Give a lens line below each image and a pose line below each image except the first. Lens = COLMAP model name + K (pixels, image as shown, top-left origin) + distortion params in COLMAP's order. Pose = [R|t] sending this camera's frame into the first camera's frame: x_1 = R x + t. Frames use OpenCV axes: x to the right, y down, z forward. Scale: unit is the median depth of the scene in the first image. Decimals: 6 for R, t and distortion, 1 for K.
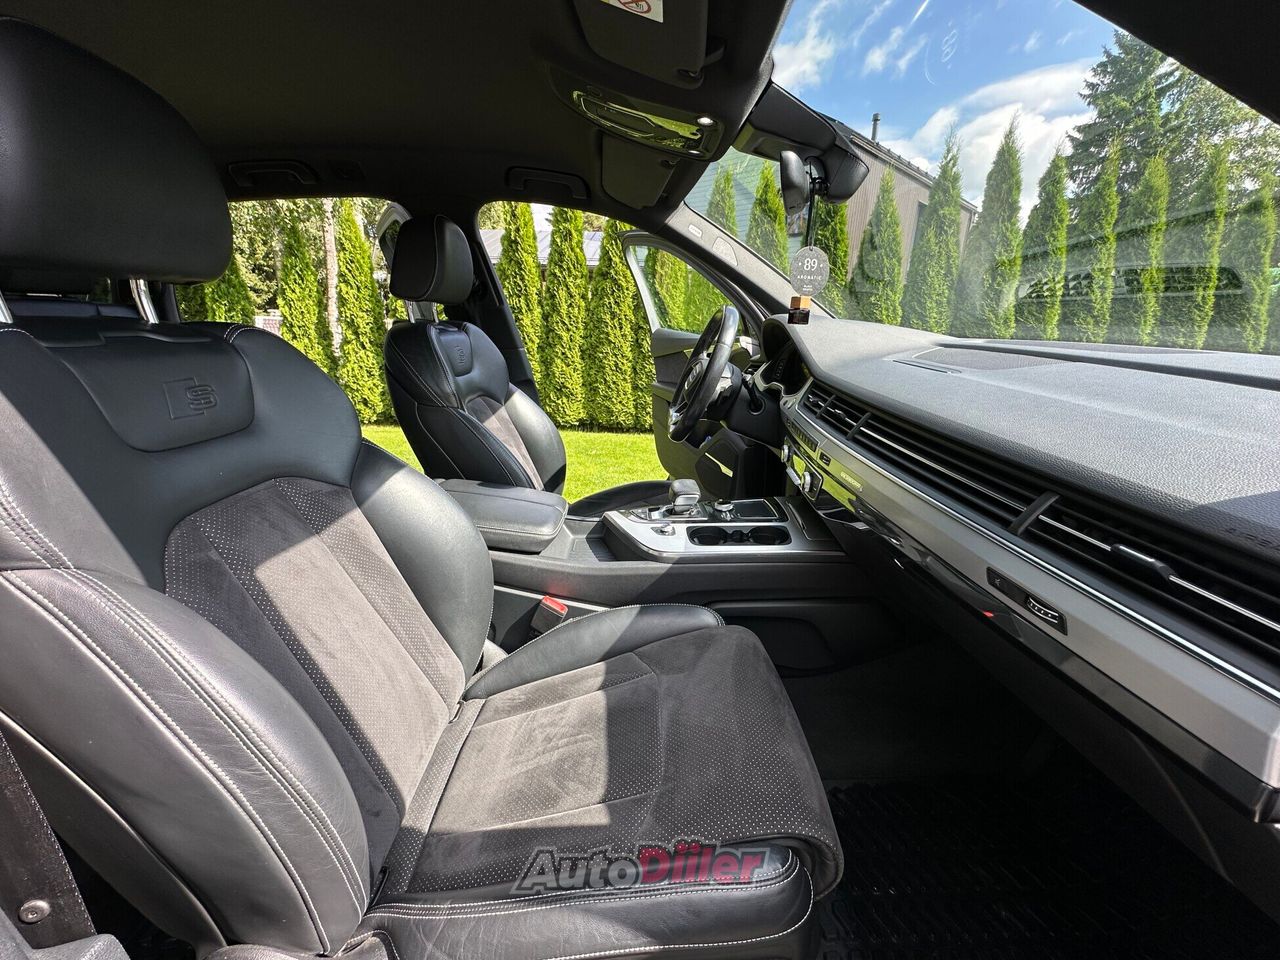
lens RADIAL K [[512.5, 0, 640.5], [0, 512.5, 477.4], [0, 0, 1]] dist [-0.006010, 0.001317]
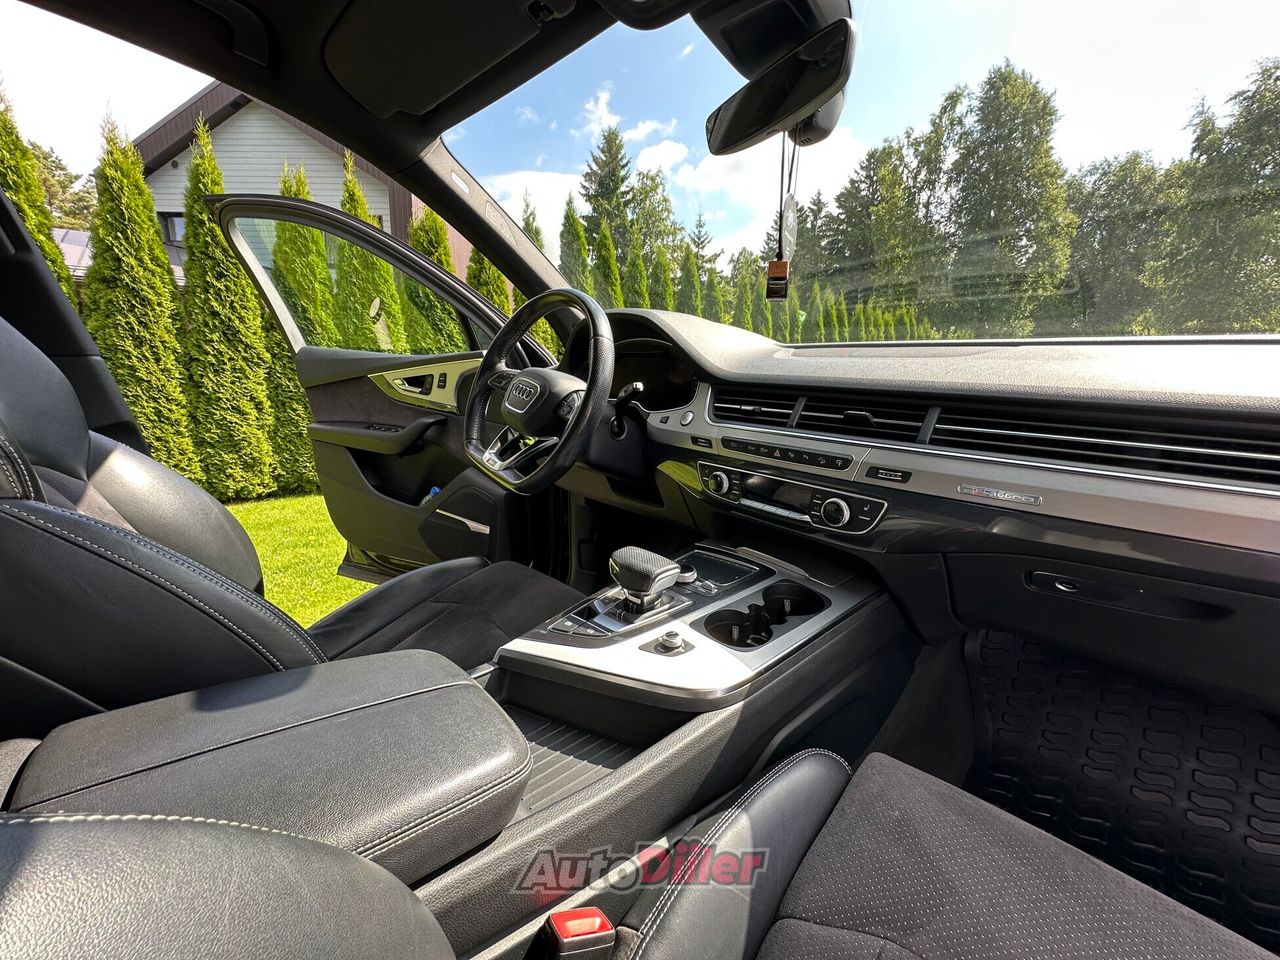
lens RADIAL K [[512.5, 0, 638.0], [0, 512.5, 471.9], [0, 0, 1]] dist [-0.006010, 0.001317]
pose [[0.724387, -0.137193, 0.675605, -0.055199], [0.194085, 0.980944, -0.008901, -0.014049], [-0.661509, 0.137573, 0.737210, 0.094856]]
